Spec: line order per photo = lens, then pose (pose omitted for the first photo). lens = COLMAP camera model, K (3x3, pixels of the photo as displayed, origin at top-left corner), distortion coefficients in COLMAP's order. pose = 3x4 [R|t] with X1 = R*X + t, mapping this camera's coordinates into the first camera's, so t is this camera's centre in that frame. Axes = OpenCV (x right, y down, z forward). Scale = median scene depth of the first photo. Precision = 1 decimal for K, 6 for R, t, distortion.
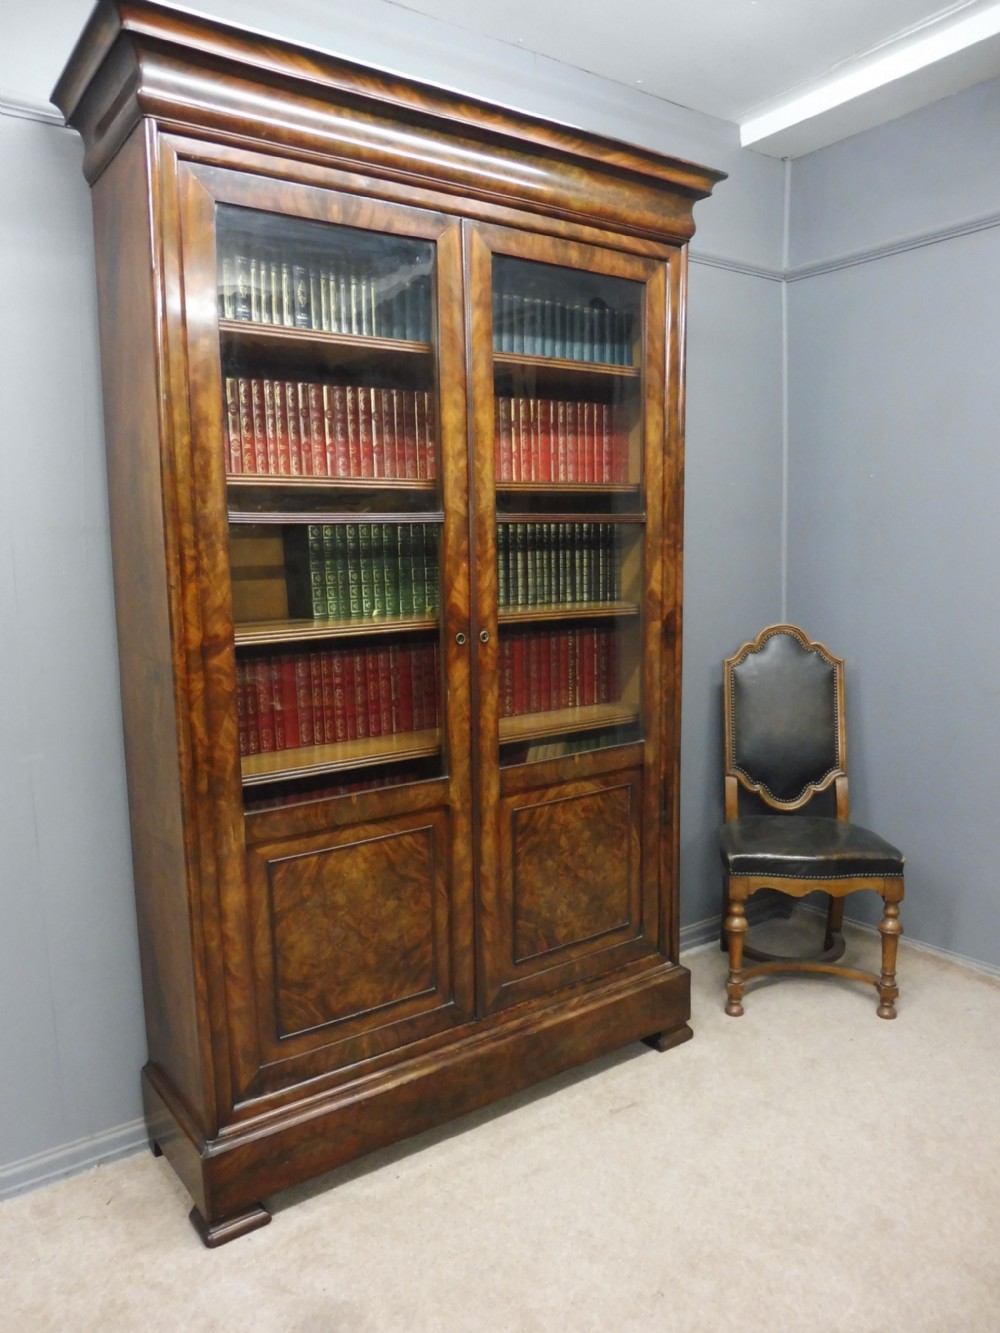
lens RADIAL K [[972.6, 0, 499.1], [0, 972.6, 674.2], [0, 0, 1]] dist [-0.042589, 0.003328]
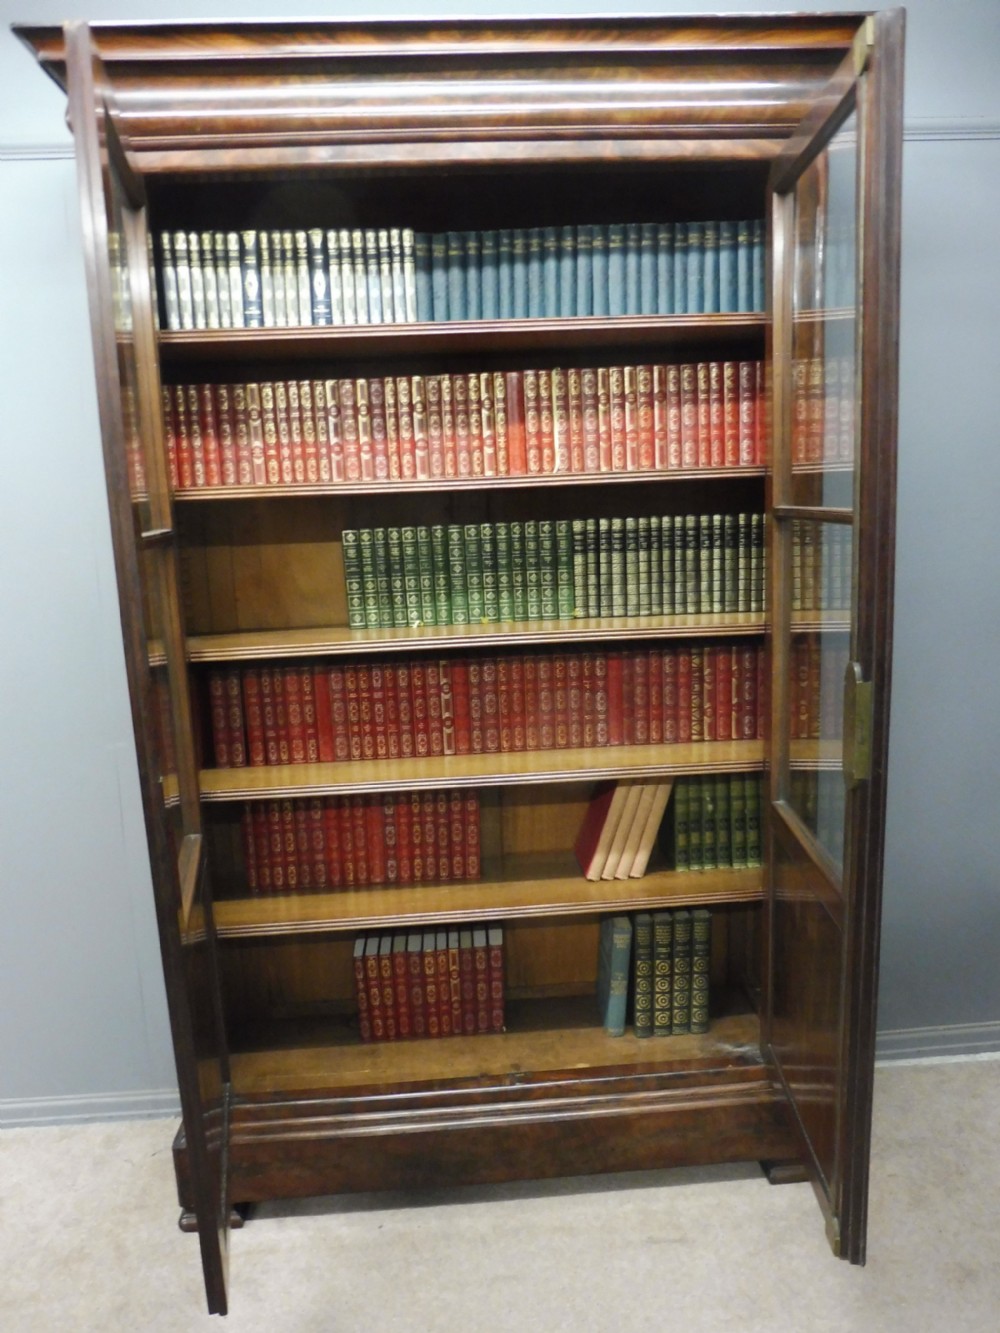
lens RADIAL K [[972.6, 0, 498.0], [0, 972.6, 676.9], [0, 0, 1]] dist [-0.042589, 0.003328]
pose [[0.845730, 0.074290, -0.528415, 0.427642], [-0.047119, 0.996790, 0.064725, -0.077224], [0.531527, -0.029842, 0.846515, 0.266163]]
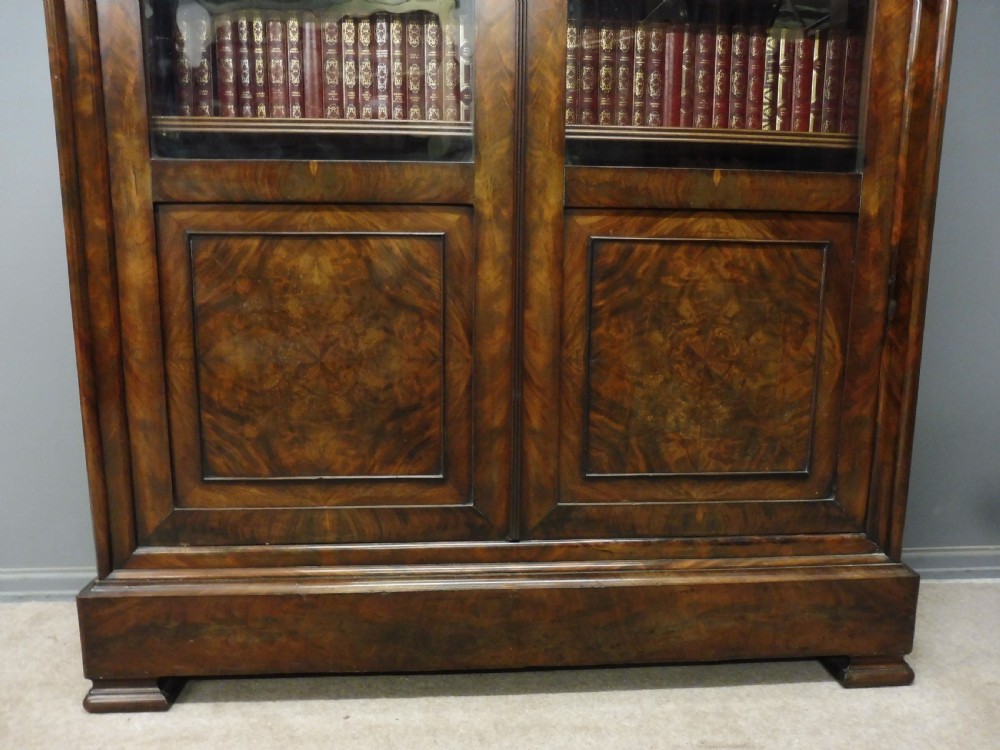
lens RADIAL K [[729.6, 0, 505.0], [0, 729.6, 379.7], [0, 0, 1]] dist [-0.042589, 0.003328]
pose [[0.848073, 0.106695, -0.519027, 0.236459], [-0.095667, 0.994252, 0.048069, 0.223389], [0.521172, 0.008888, 0.853405, 0.569085]]
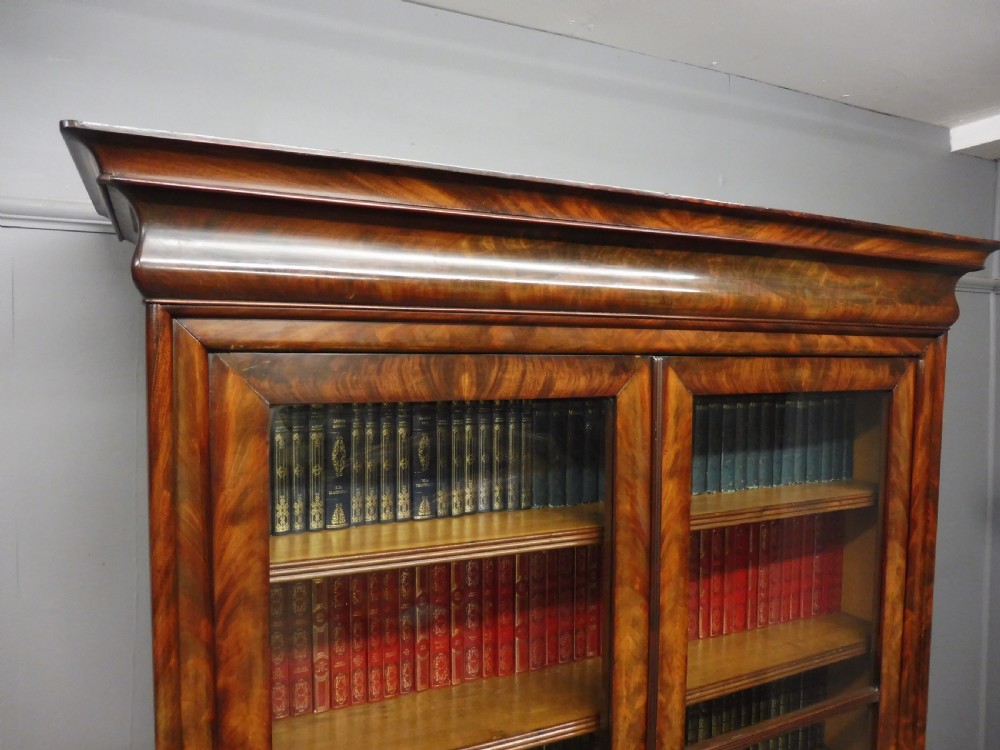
lens RADIAL K [[729.6, 0, 503.9], [0, 729.6, 389.2], [0, 0, 1]] dist [-0.042589, 0.003328]
pose [[0.985781, 0.031418, -0.165069, -0.052498], [-0.045720, 0.995452, -0.083573, -0.367776], [0.161693, 0.089932, 0.982735, 0.435328]]
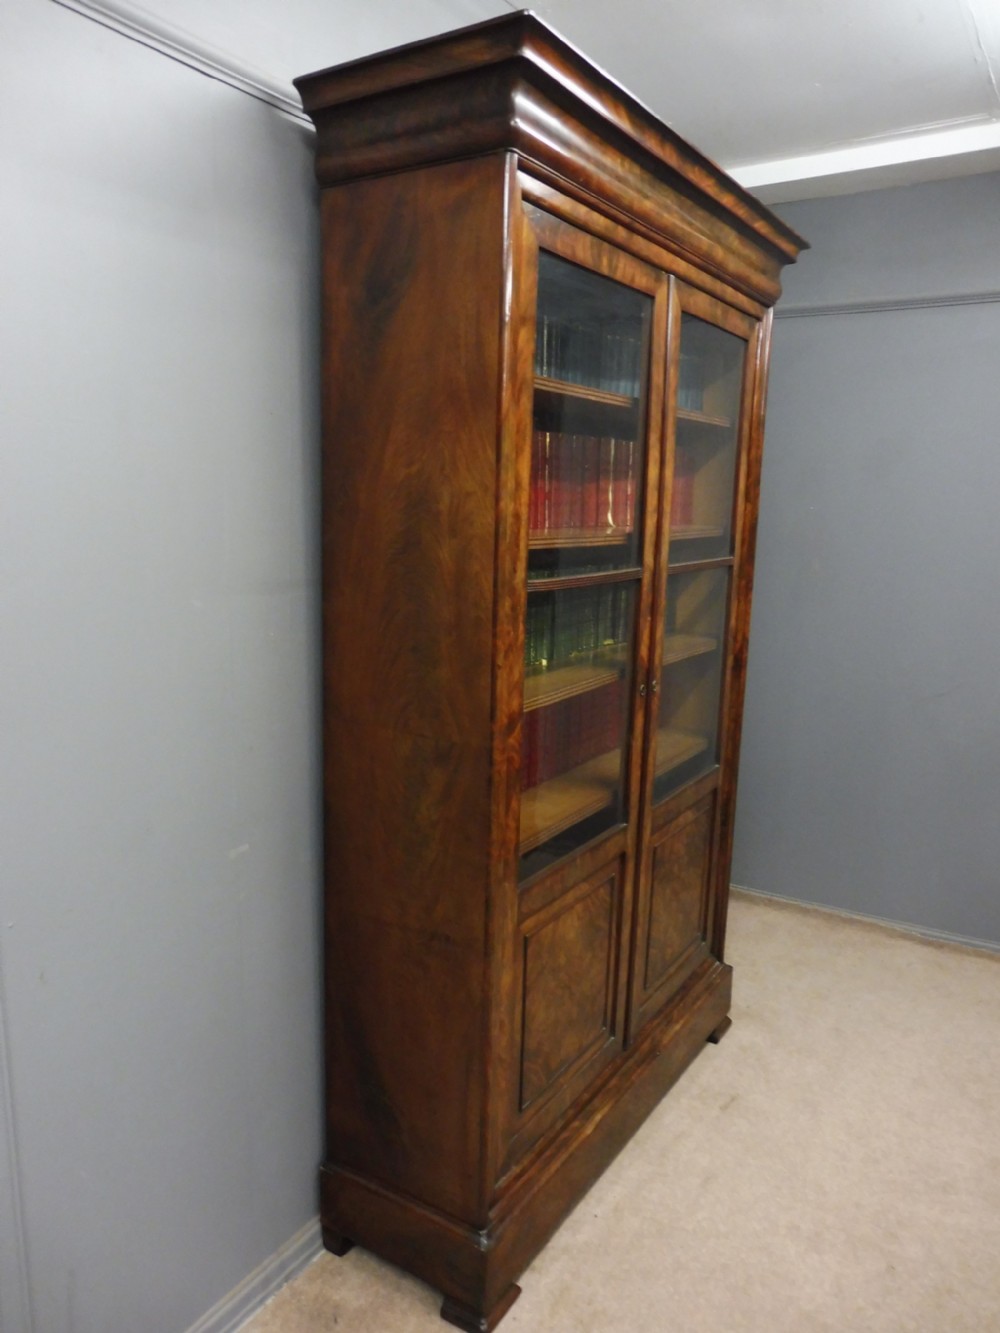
lens RADIAL K [[972.6, 0, 495.7], [0, 972.6, 673.8], [0, 0, 1]] dist [-0.042589, 0.003328]
pose [[0.931258, -0.028382, 0.363252, -0.531707], [0.010290, 0.998612, 0.051645, -0.103507], [-0.364214, -0.044357, 0.930258, 0.106545]]
